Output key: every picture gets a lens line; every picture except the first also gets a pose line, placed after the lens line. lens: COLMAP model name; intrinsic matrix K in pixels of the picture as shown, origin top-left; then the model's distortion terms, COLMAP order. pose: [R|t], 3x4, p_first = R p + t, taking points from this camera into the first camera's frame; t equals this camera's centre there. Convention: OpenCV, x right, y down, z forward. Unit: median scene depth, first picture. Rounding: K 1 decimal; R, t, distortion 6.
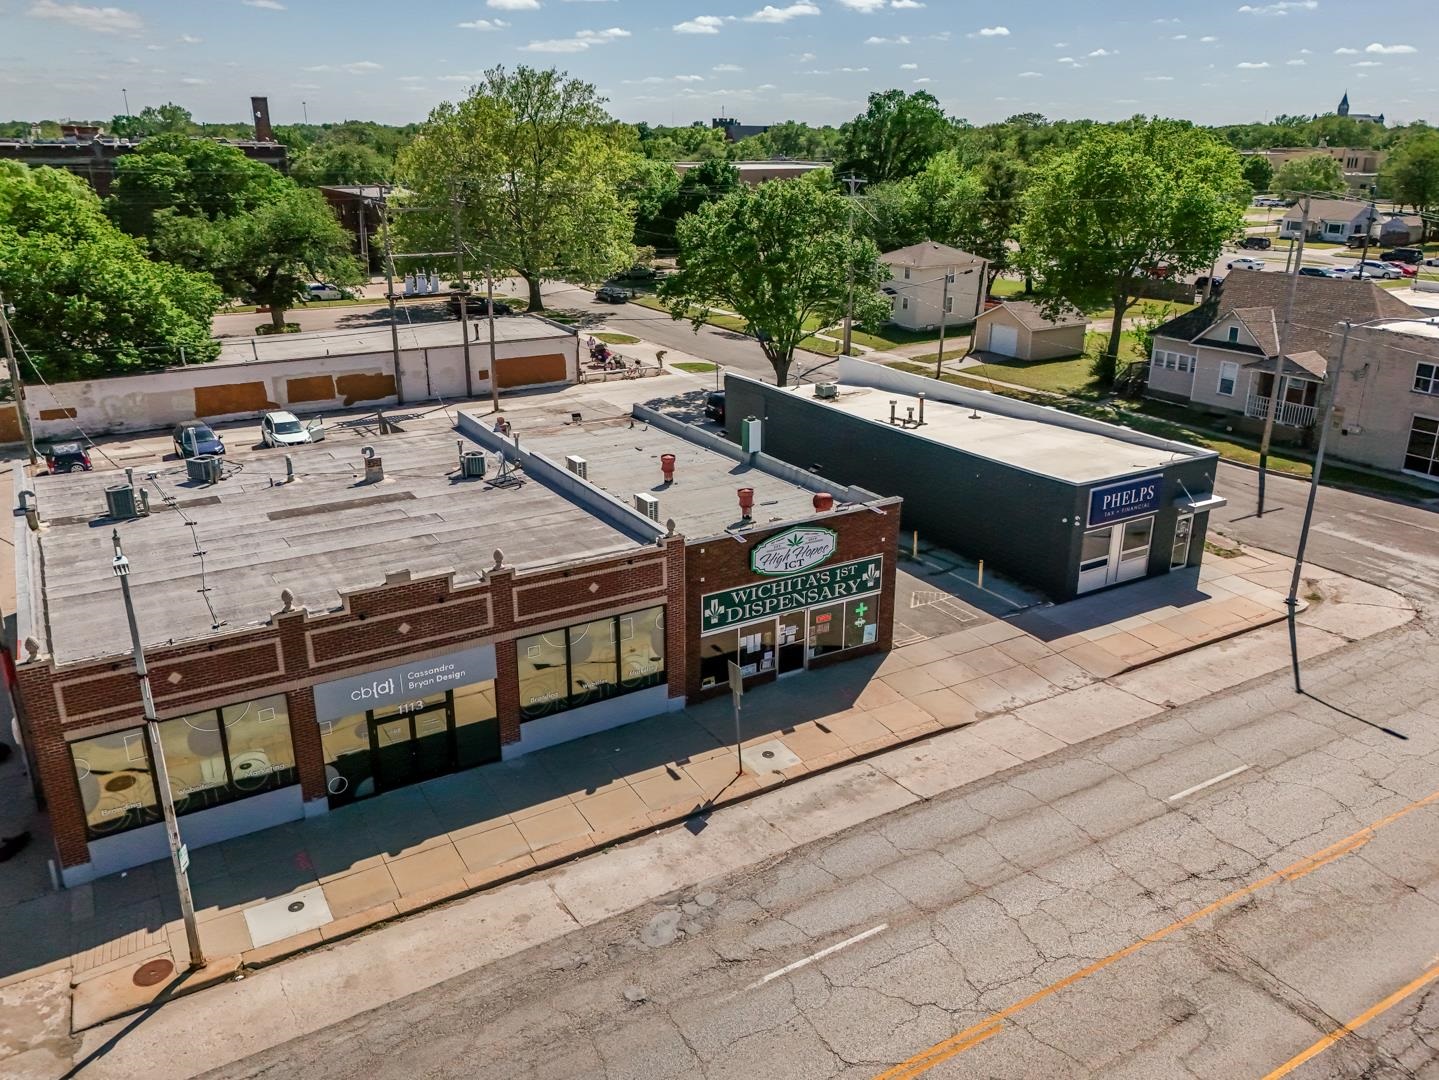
lens RADIAL K [[1102.0, 0, 737.5], [0, 1102.0, 524.8], [0, 0, 1]] dist [0.095516, -0.121076]
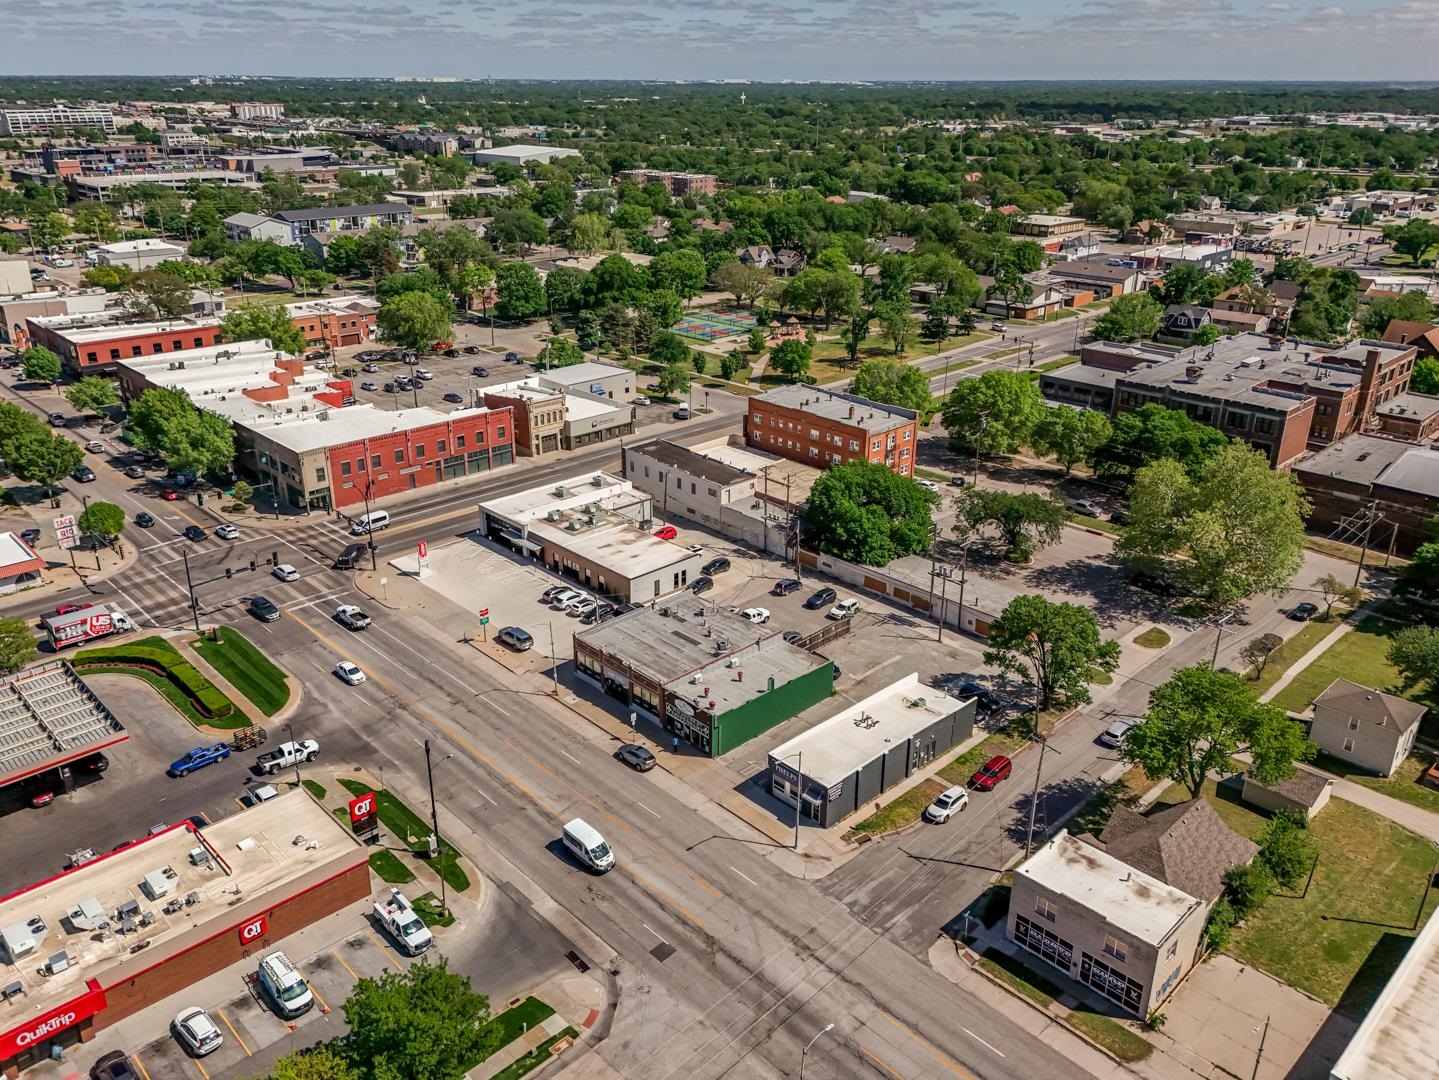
lens RADIAL K [[1097.0, 0, 705.6], [0, 1097.0, 538.4], [0, 0, 1]] dist [0.099523, -0.112055]
pose [[0.211502, 0.371994, -0.903818, 2.922810], [-0.329615, 0.897712, 0.292348, -1.451932], [0.920120, 0.236080, 0.312483, -0.144886]]
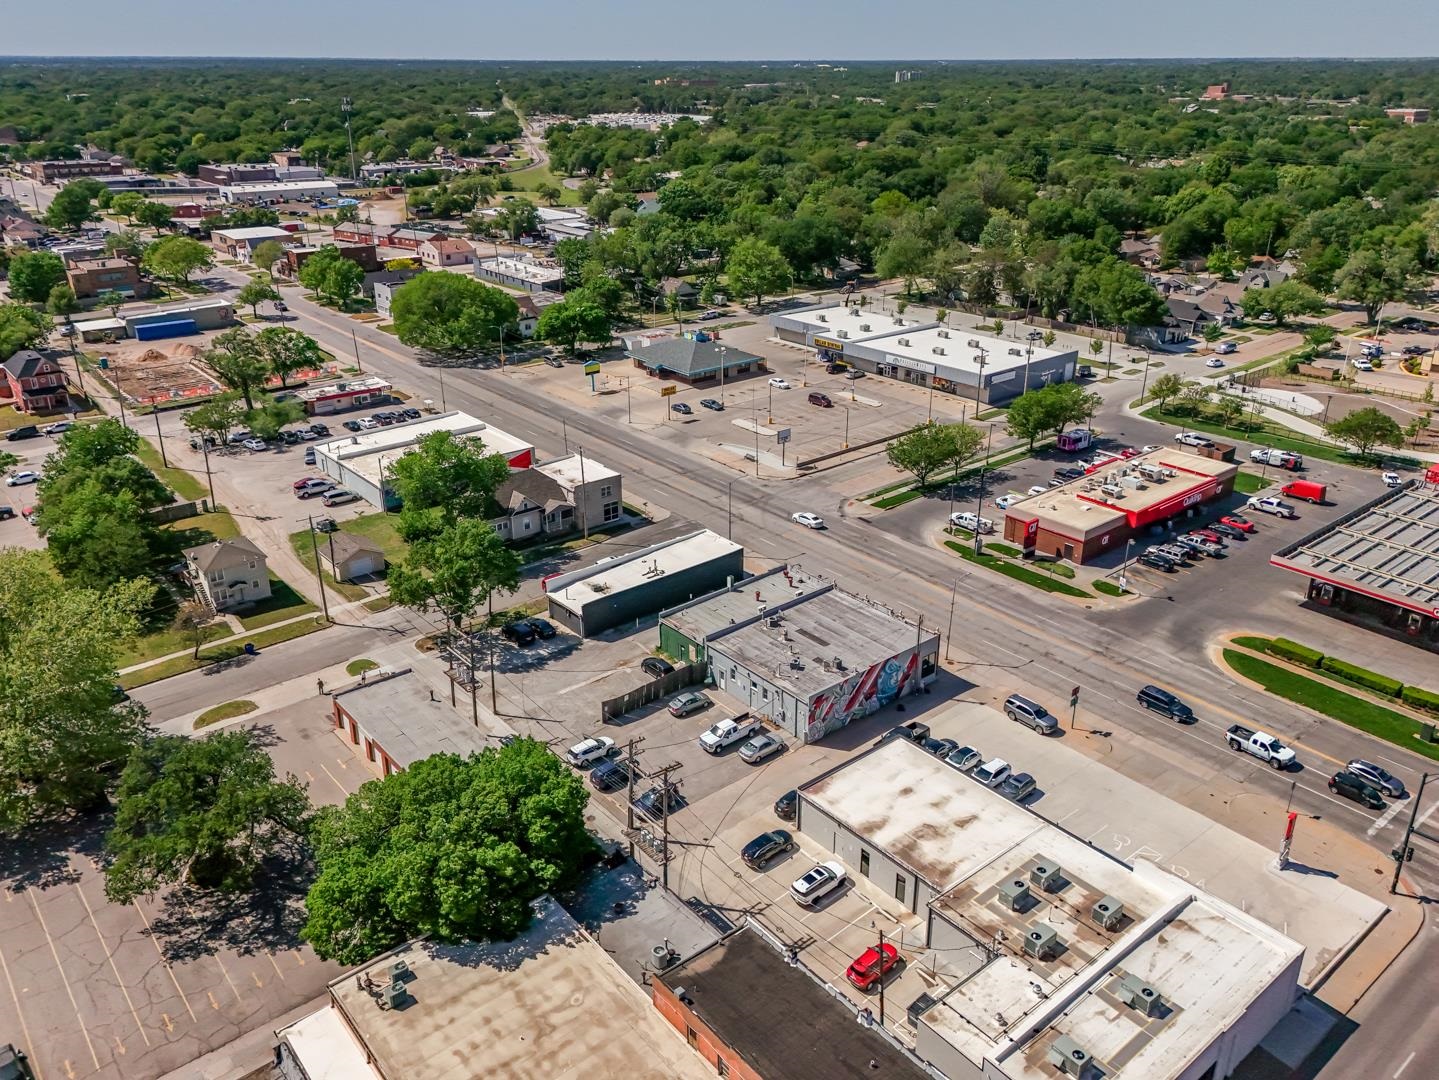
lens RADIAL K [[1097.0, 0, 705.6], [0, 1097.0, 538.4], [0, 0, 1]] dist [0.099523, -0.112055]
pose [[-0.130023, -0.396312, 0.908862, -3.288348], [0.333431, 0.845782, 0.416506, -1.798729], [-0.933765, 0.357198, 0.022171, 1.175530]]
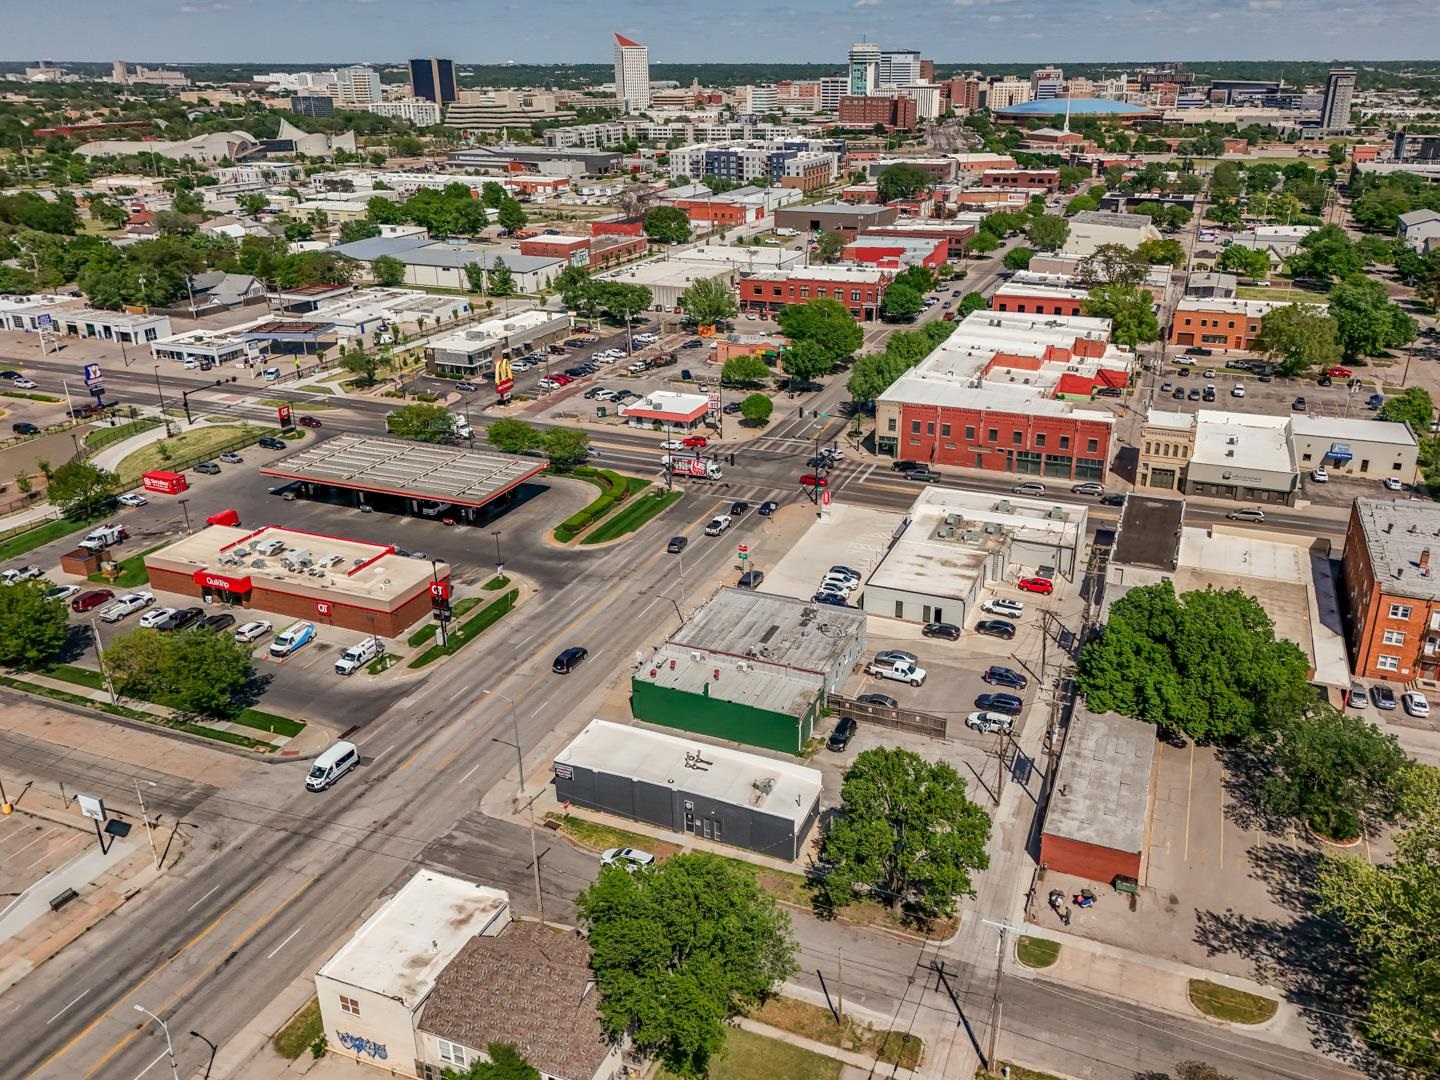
lens RADIAL K [[1114.5, 0, 770.8], [0, 1114.5, 544.2], [0, 0, 1]] dist [0.085932, -0.107164]
pose [[-0.795049, 0.237123, -0.558274, 1.651676], [-0.204765, 0.761451, 0.615031, -2.565289], [0.570936, 0.603295, -0.556837, 2.965101]]
